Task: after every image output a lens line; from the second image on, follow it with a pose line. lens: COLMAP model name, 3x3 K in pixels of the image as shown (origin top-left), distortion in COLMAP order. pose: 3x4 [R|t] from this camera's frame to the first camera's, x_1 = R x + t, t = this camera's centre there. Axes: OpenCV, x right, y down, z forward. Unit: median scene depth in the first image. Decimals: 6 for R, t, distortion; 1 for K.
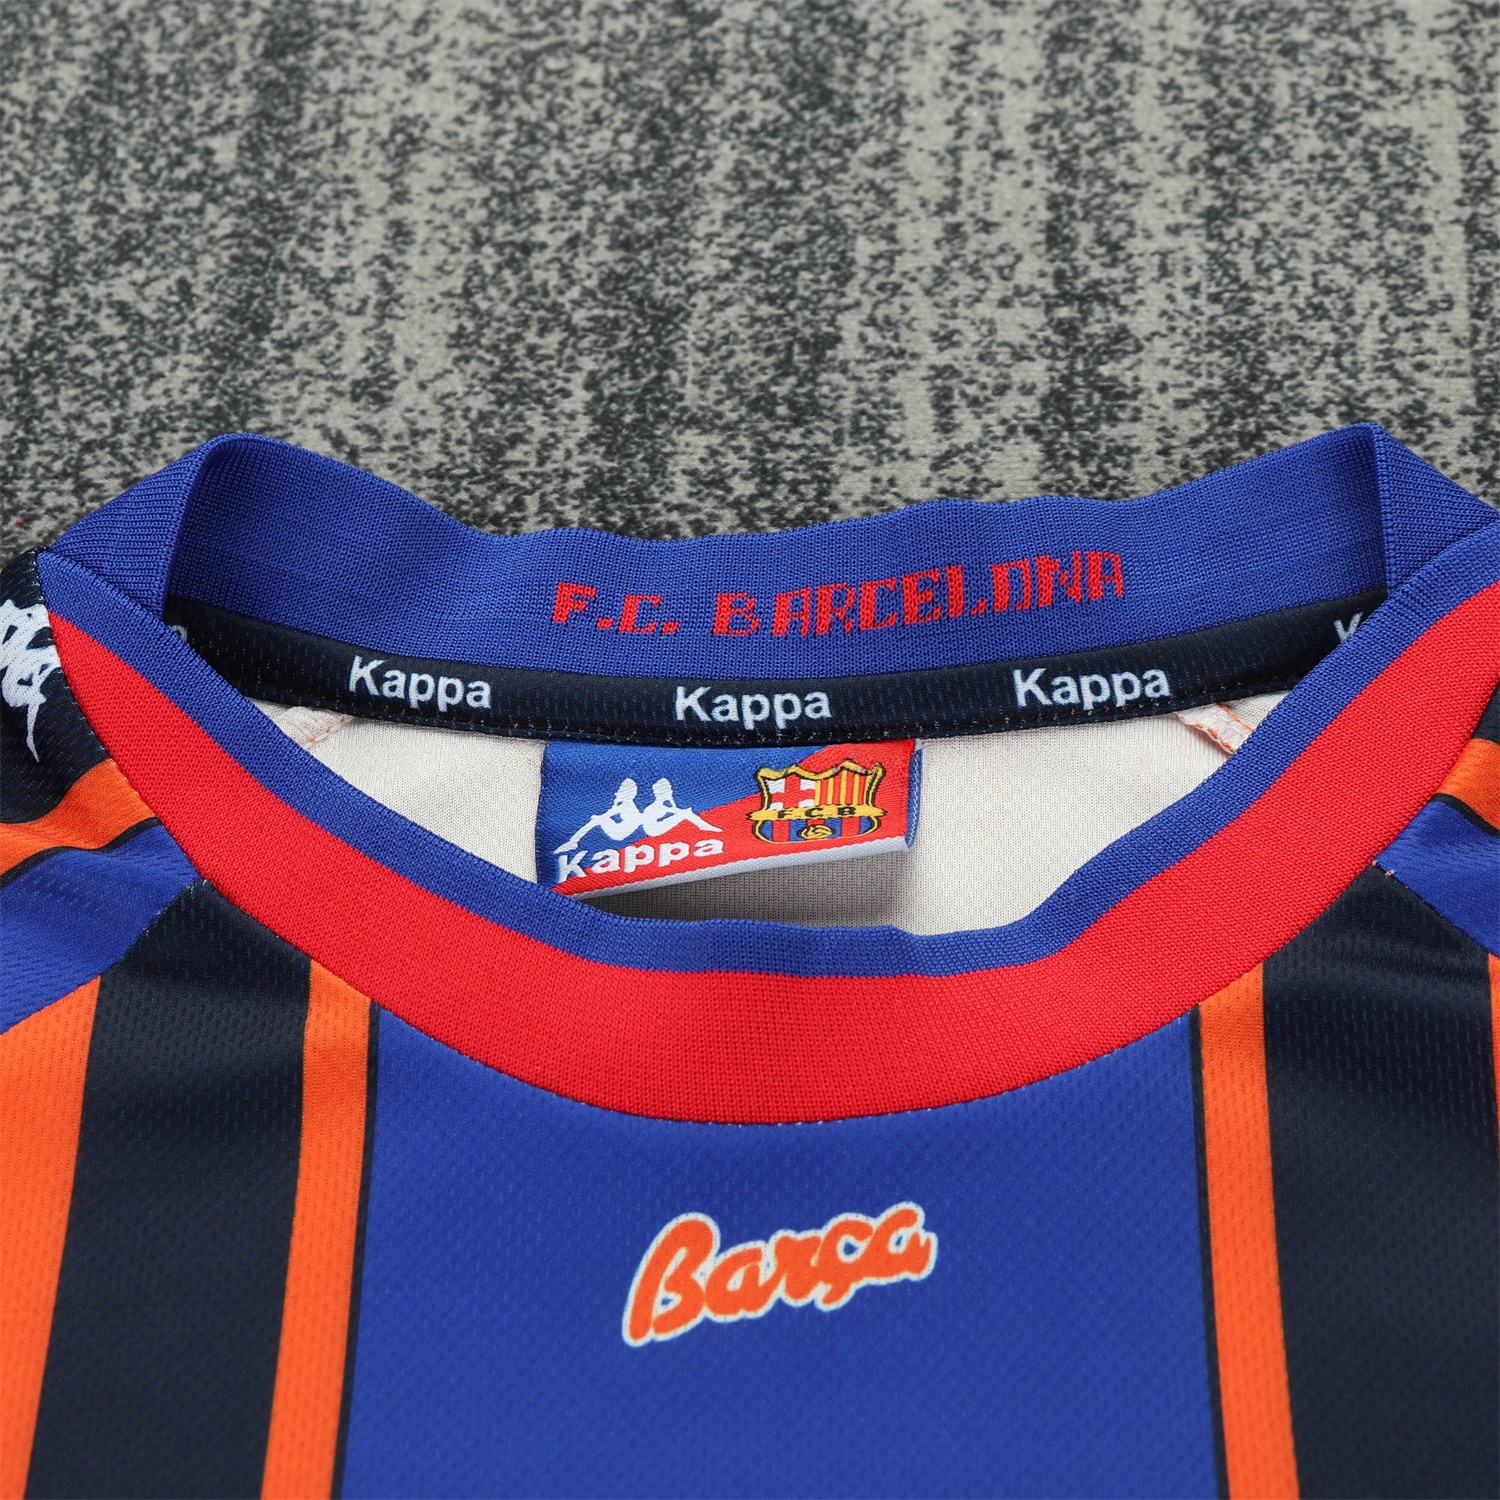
lens RADIAL K [[6327.1, 0, 747.7], [0, 6327.1, 750.7], [0, 0, 1]] dist [0.097004, 0.000000]
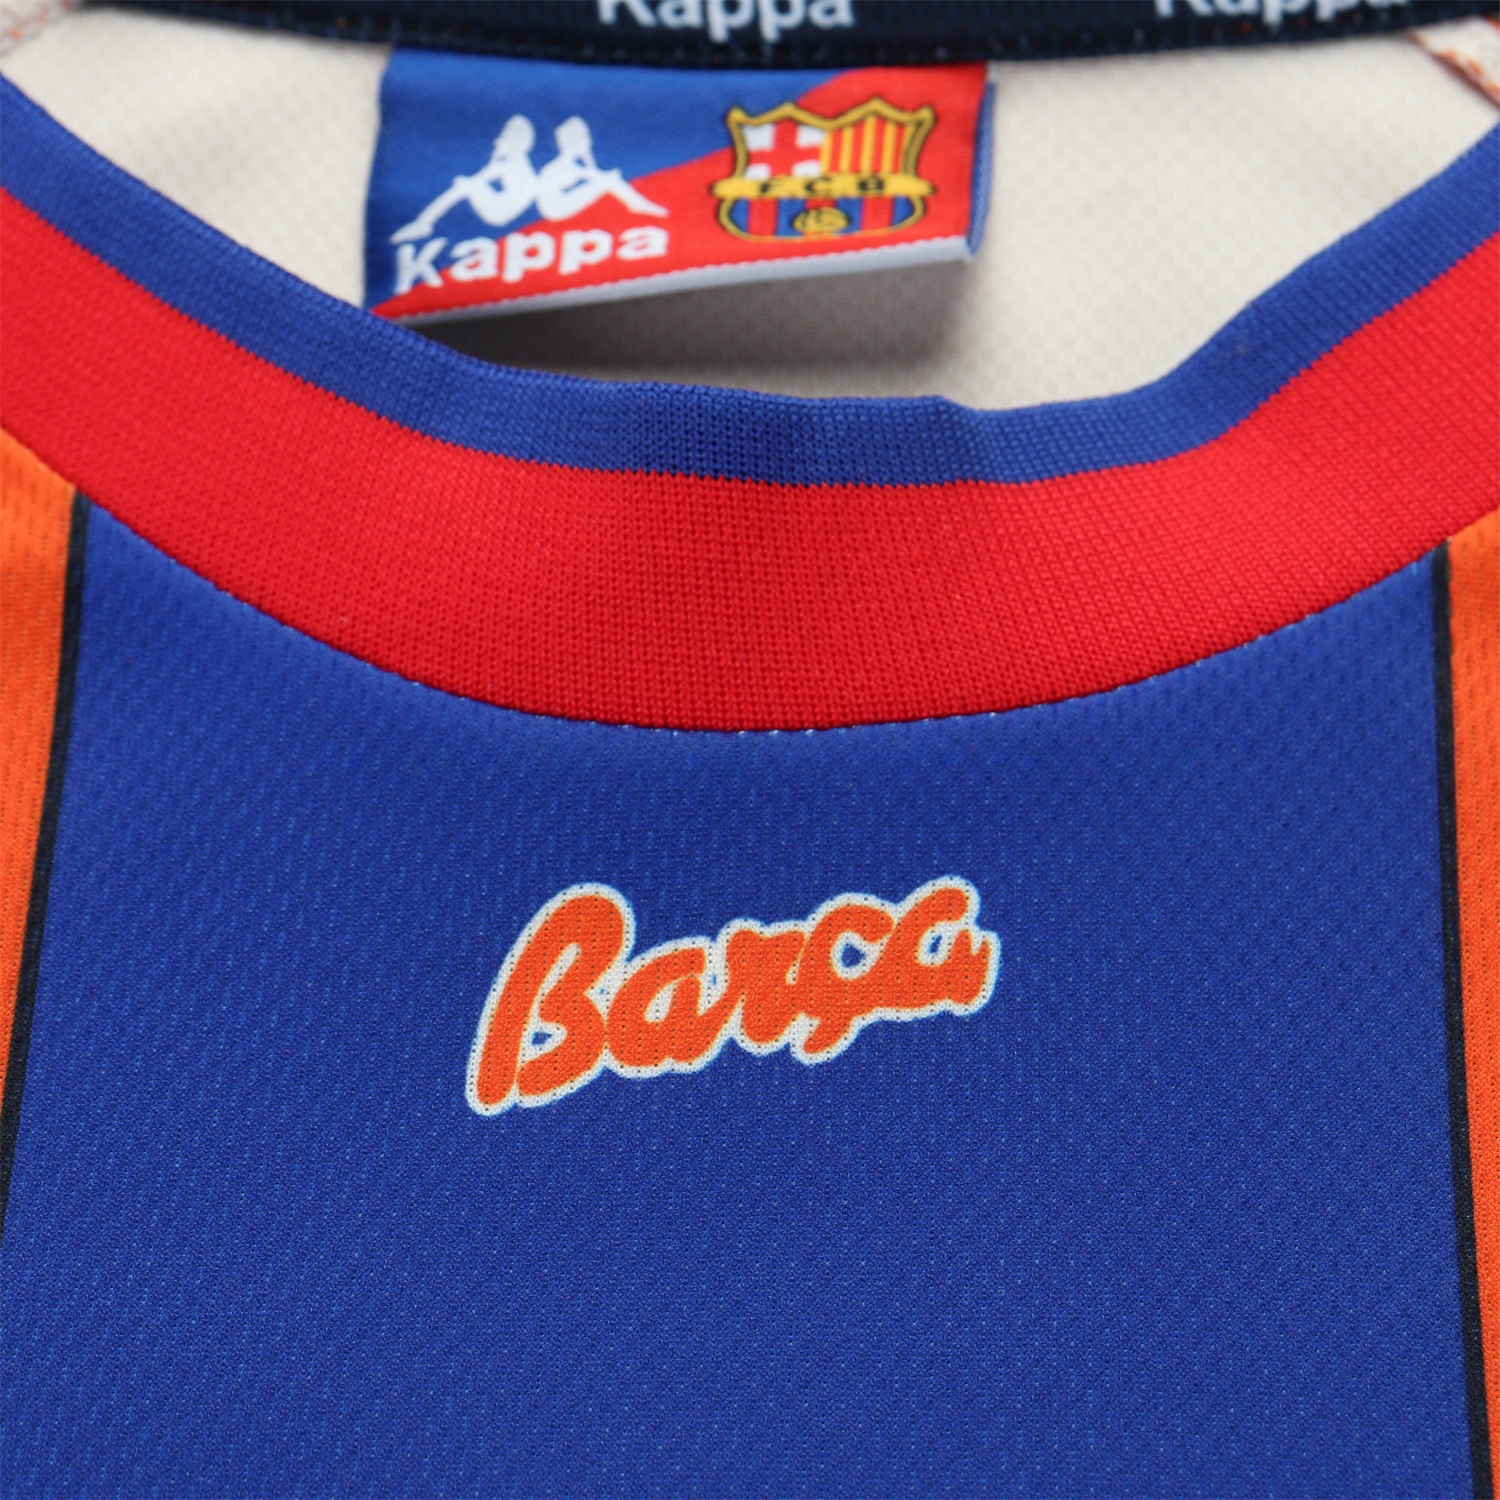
lens RADIAL K [[6327.1, 0, 759.6], [0, 6327.1, 751.7], [0, 0, 1]] dist [0.097004, 0.000000]
pose [[0.999666, 0.025426, -0.004601, 0.009431], [-0.024529, 0.989791, 0.140403, -0.022840], [0.008124, -0.140243, 0.990084, 0.404440]]
